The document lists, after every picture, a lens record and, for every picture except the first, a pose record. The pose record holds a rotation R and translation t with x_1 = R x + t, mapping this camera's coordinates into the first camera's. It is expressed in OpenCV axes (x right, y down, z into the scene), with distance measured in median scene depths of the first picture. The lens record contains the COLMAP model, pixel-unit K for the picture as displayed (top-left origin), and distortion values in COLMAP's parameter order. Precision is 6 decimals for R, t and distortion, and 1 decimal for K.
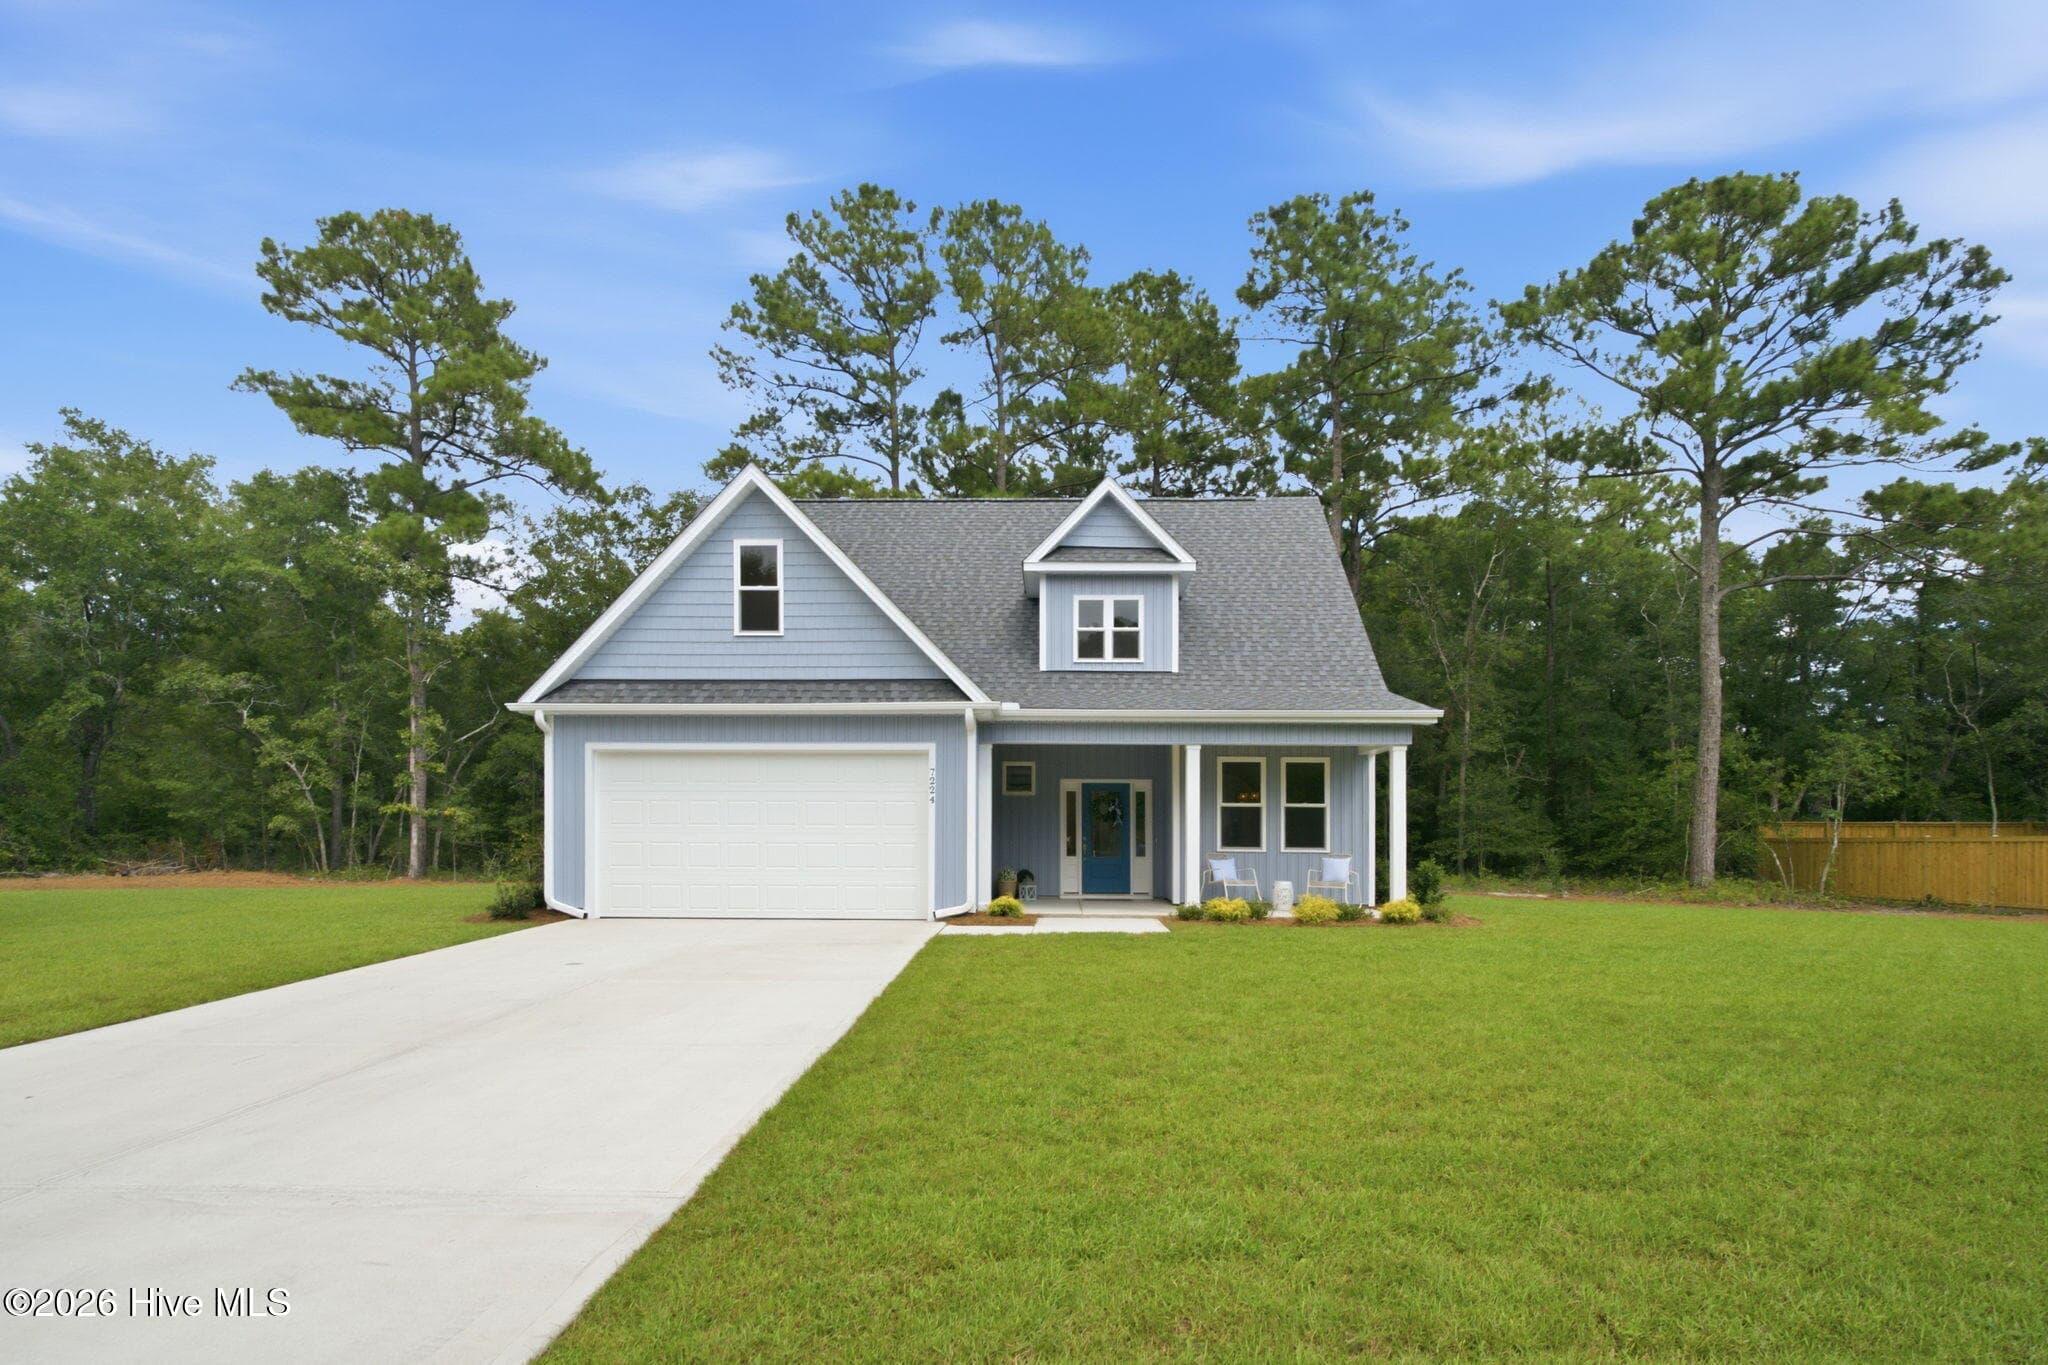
lens RADIAL K [[1123.3, 0, 1006.1], [0, 1123.3, 834.6], [0, 0, 1]] dist [-0.011399, 0.008160]
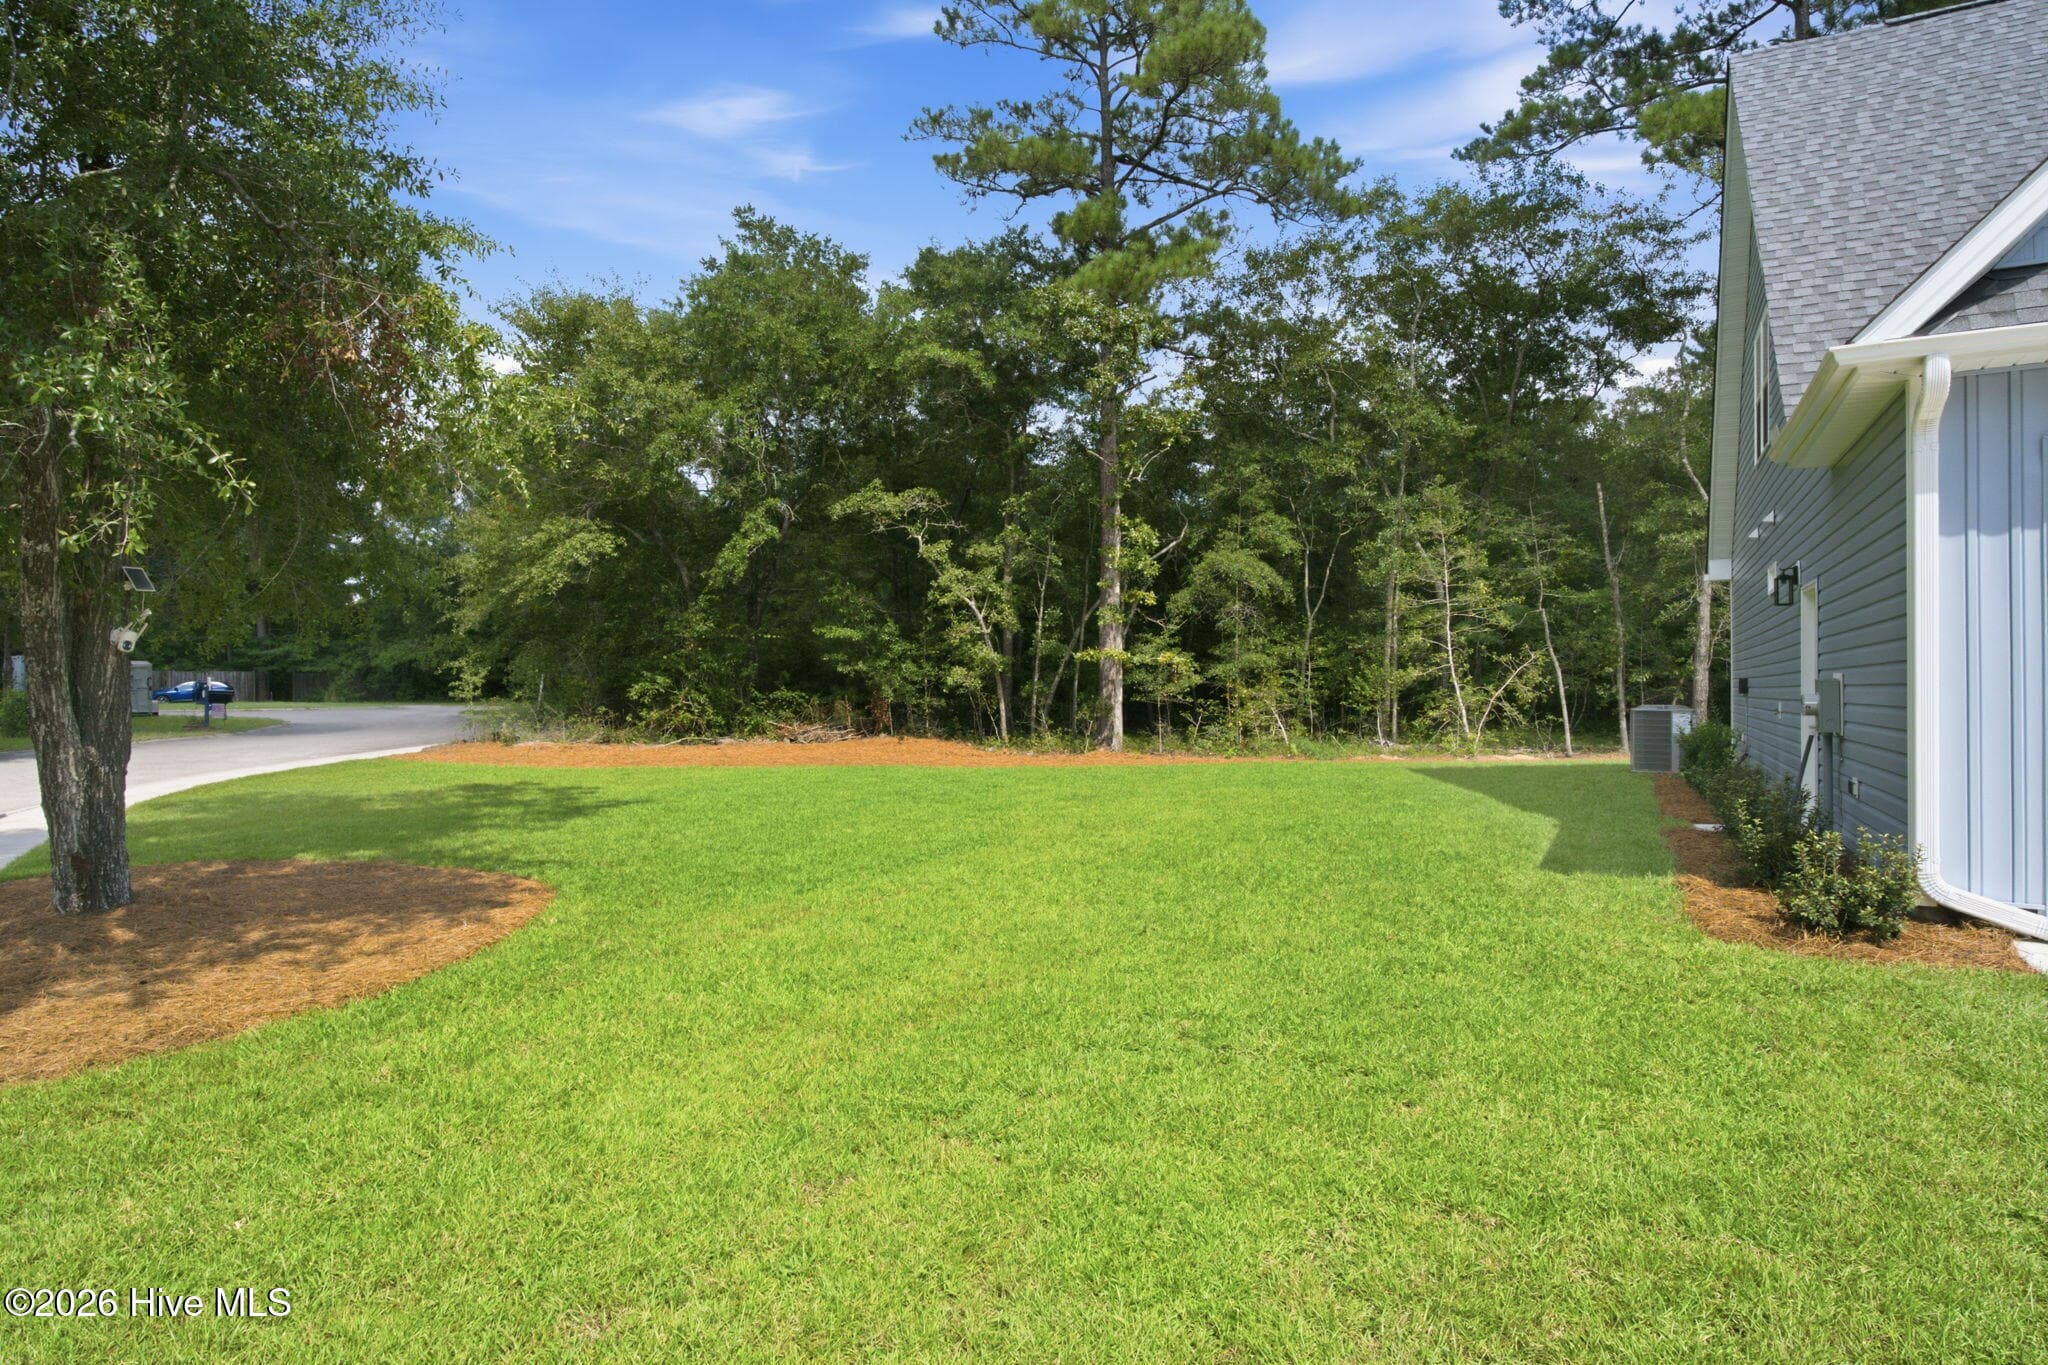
lens RADIAL K [[1180.5, 0, 935.8], [0, 1180.5, 636.4], [0, 0, 1]] dist [-0.005593, 0.005816]
pose [[0.878643, -0.026182, -0.476761, -0.269825], [0.006728, 0.999075, -0.042467, -0.003653], [0.477432, 0.034106, 0.878006, 0.269135]]
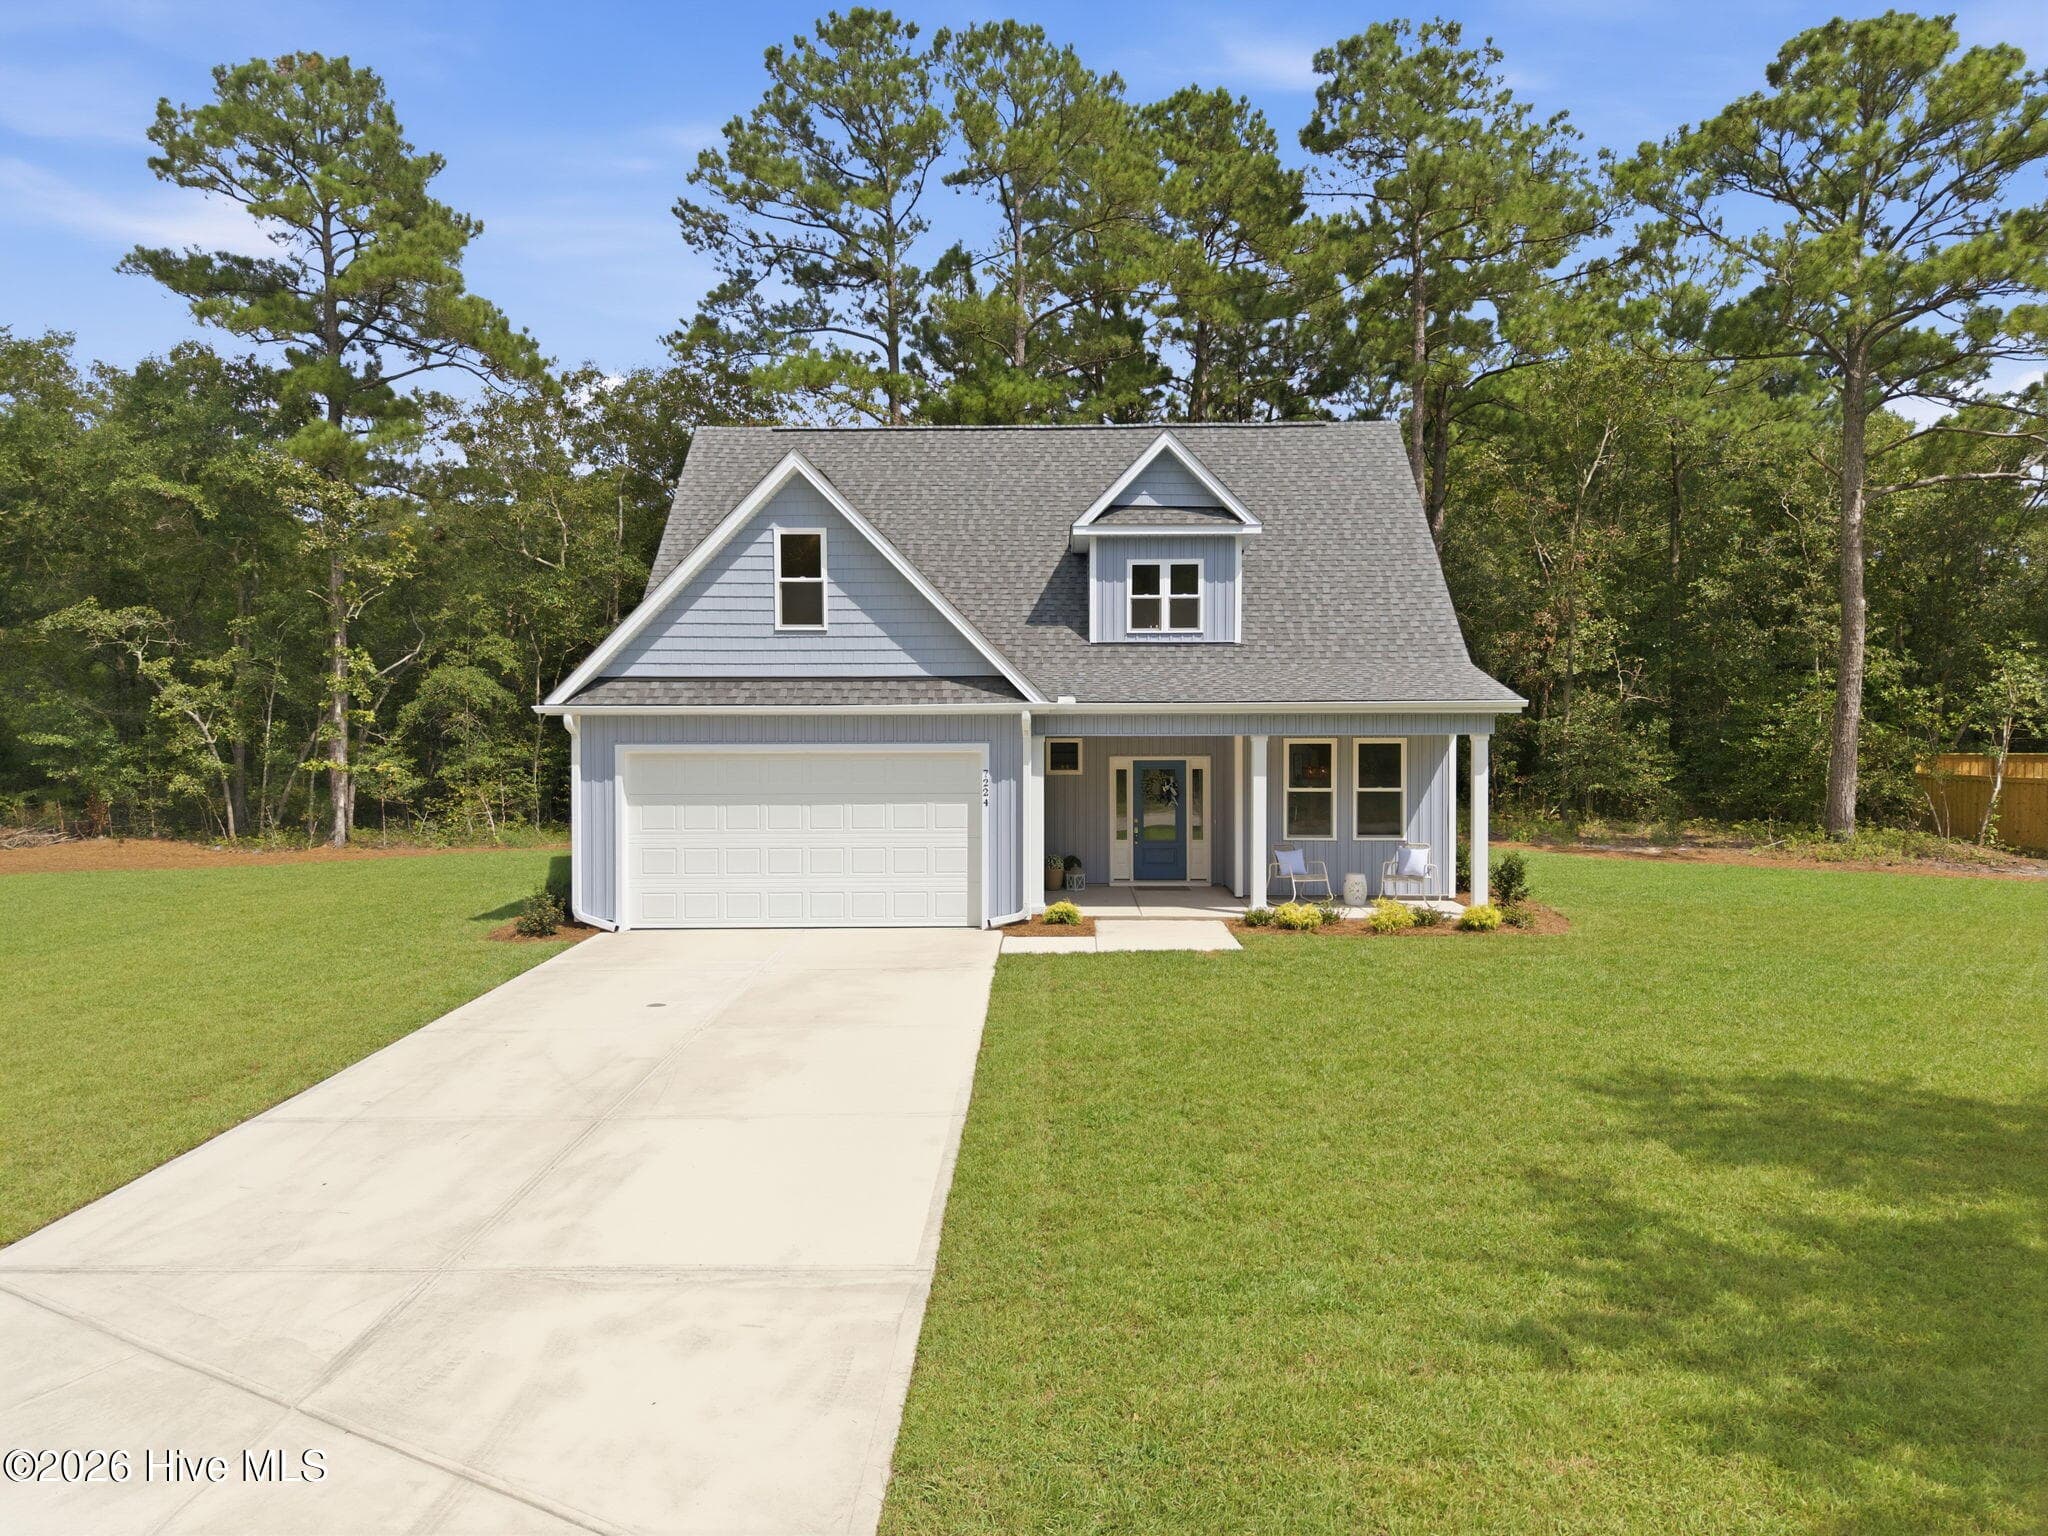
lens RADIAL K [[1442.0, 0, 1022.5], [0, 1442.0, 765.6], [0, 0, 1]] dist [0.018147, -0.017520]
pose [[0.999806, -0.005087, 0.019016, -0.031074], [0.004575, 0.999629, 0.026852, -0.050696], [-0.019145, -0.026760, 0.999459, -0.112294]]
